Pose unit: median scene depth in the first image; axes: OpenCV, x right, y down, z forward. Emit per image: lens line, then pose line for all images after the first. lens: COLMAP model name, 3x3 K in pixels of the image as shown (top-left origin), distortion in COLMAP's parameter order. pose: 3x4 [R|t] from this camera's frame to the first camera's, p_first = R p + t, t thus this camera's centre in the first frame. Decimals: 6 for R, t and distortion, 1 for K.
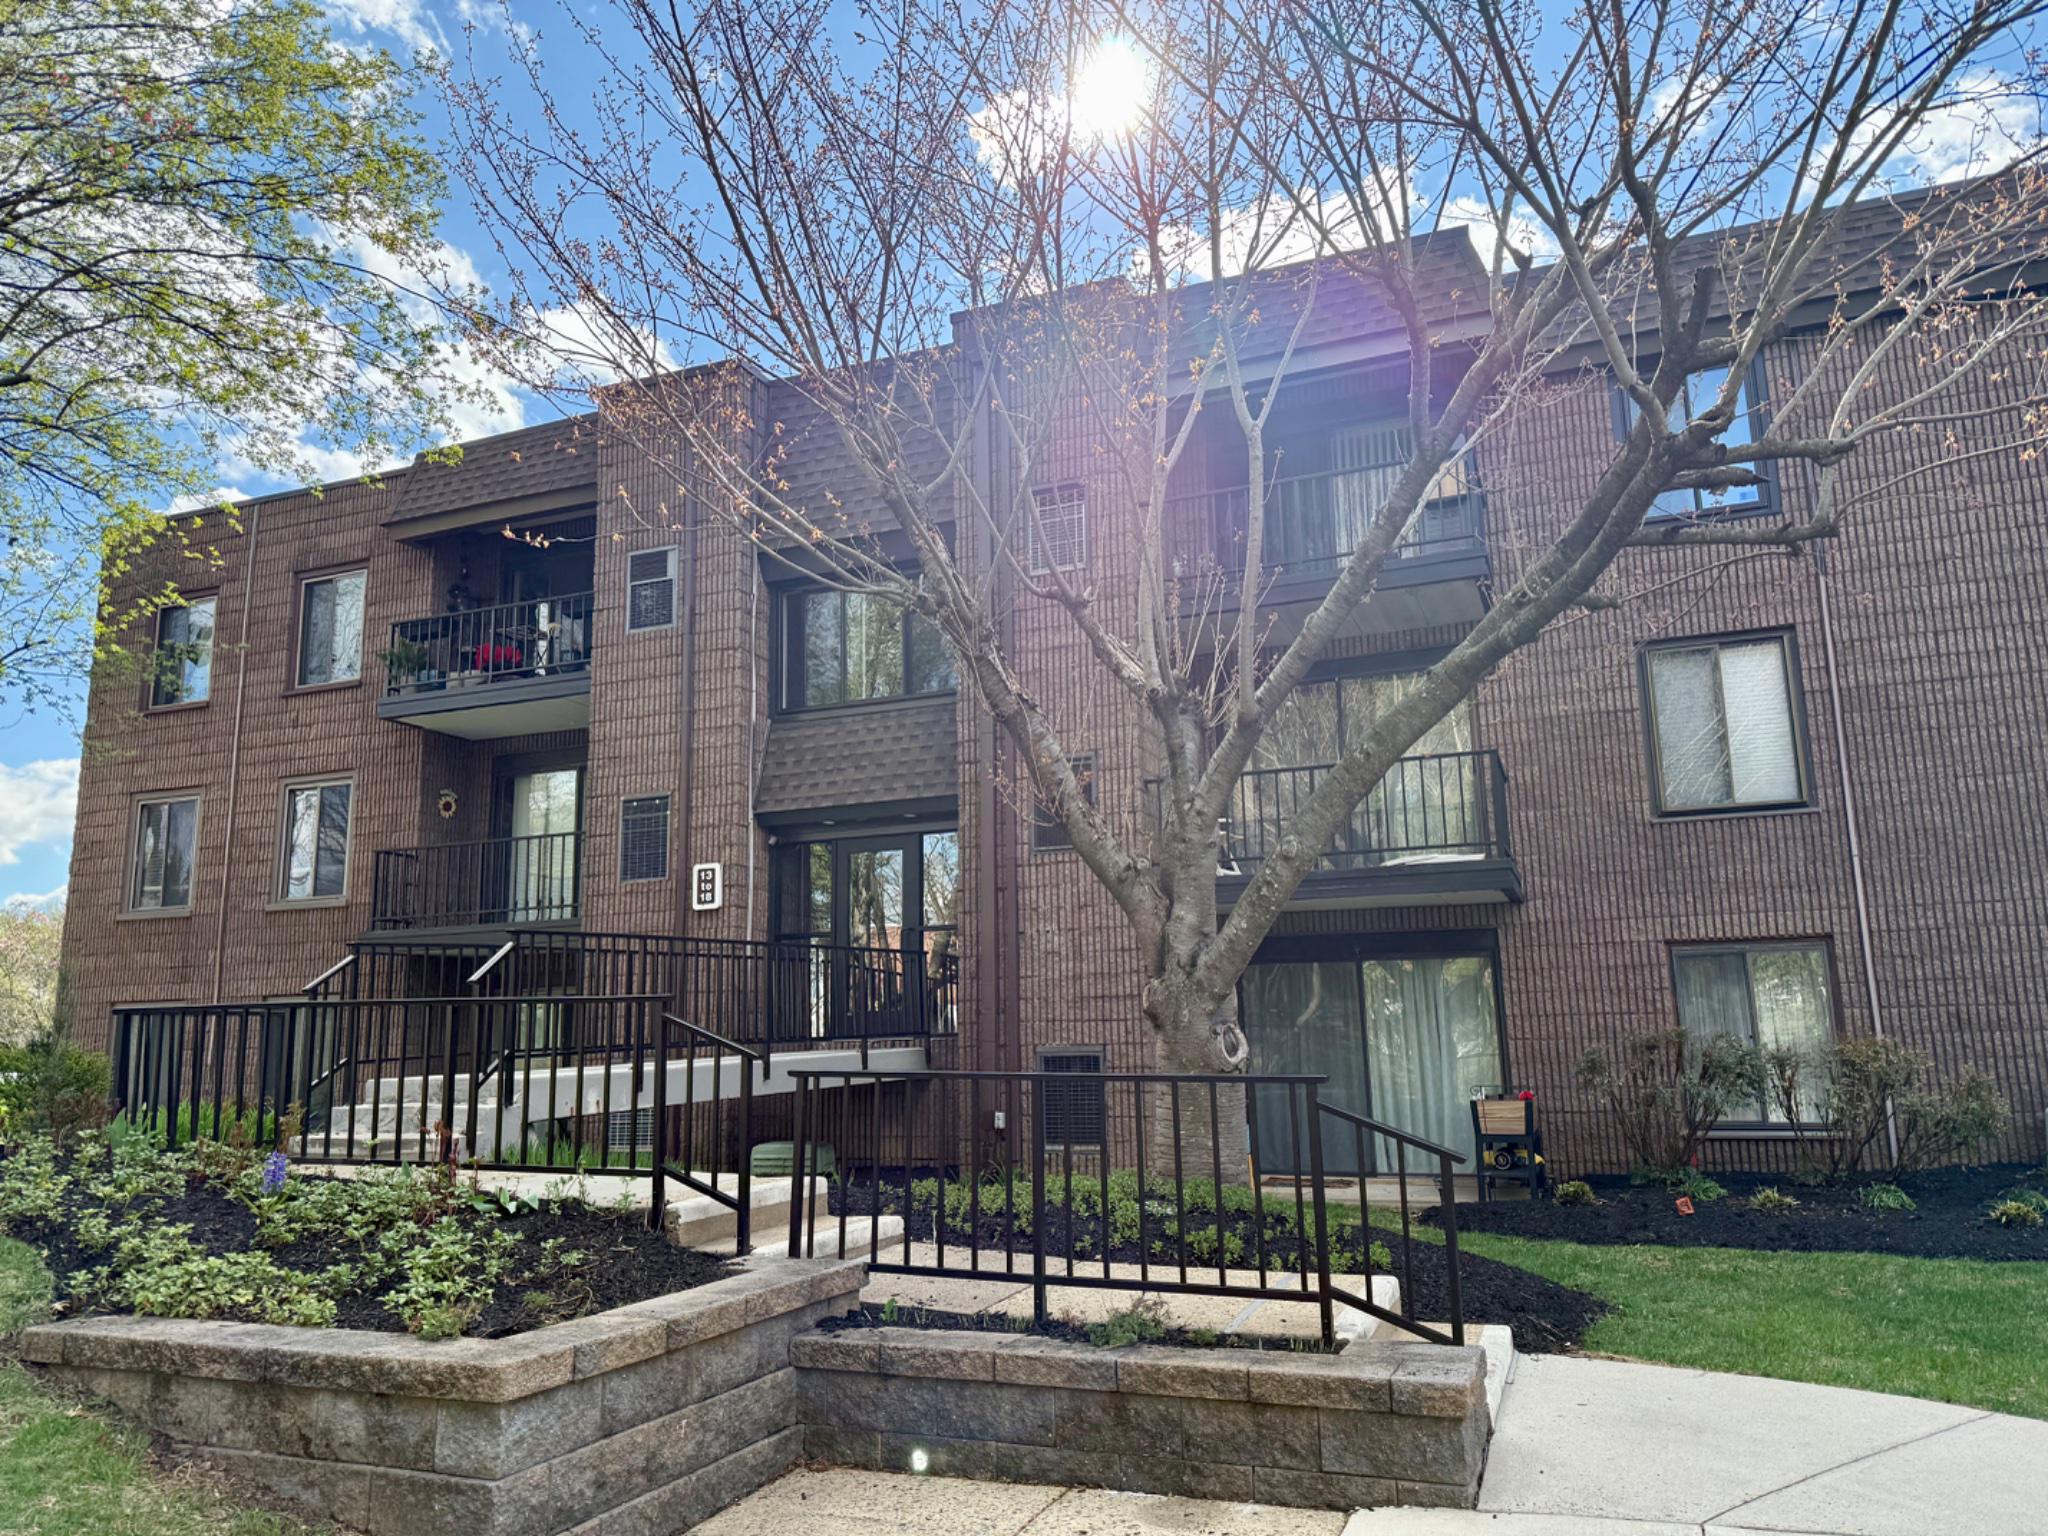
lens RADIAL K [[1422.2, 0, 1033.7], [0, 1422.2, 772.3], [0, 0, 1]] dist [0.048089, -0.078607]
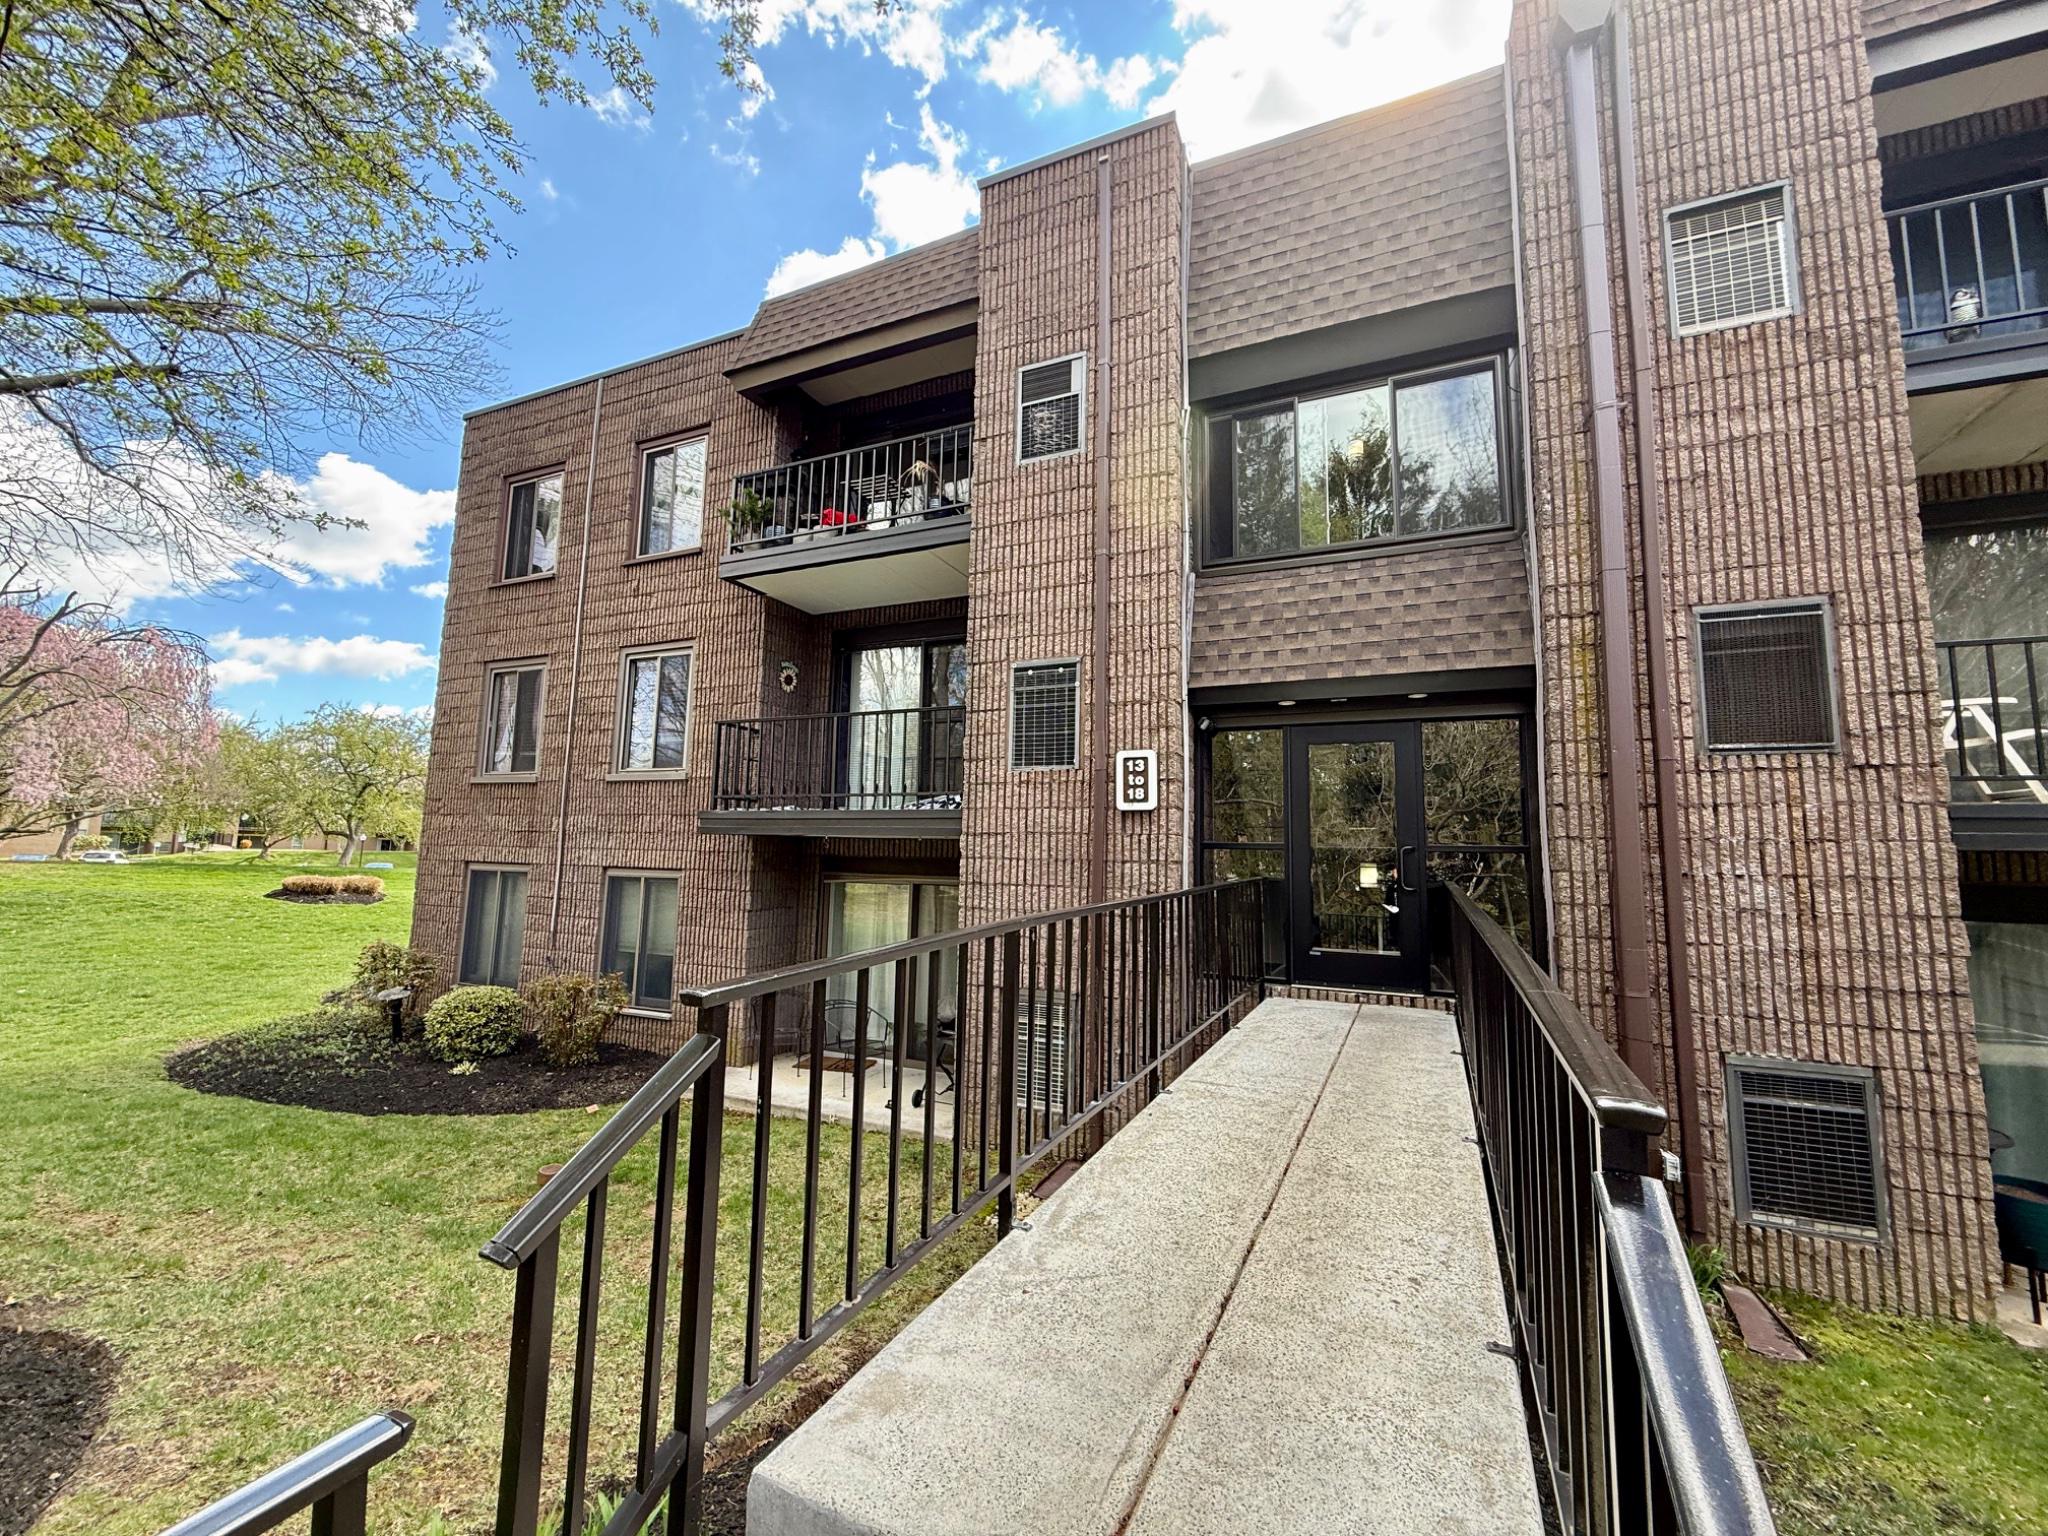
lens RADIAL K [[806.7, 0, 1021.8], [0, 806.7, 754.5], [0, 0, 1]] dist [-0.001667, 0.000387]
pose [[0.997806, 0.035510, -0.055881, -0.235132], [-0.031788, 0.997303, 0.066148, 0.034826], [0.058079, -0.064227, 0.996244, 0.496758]]
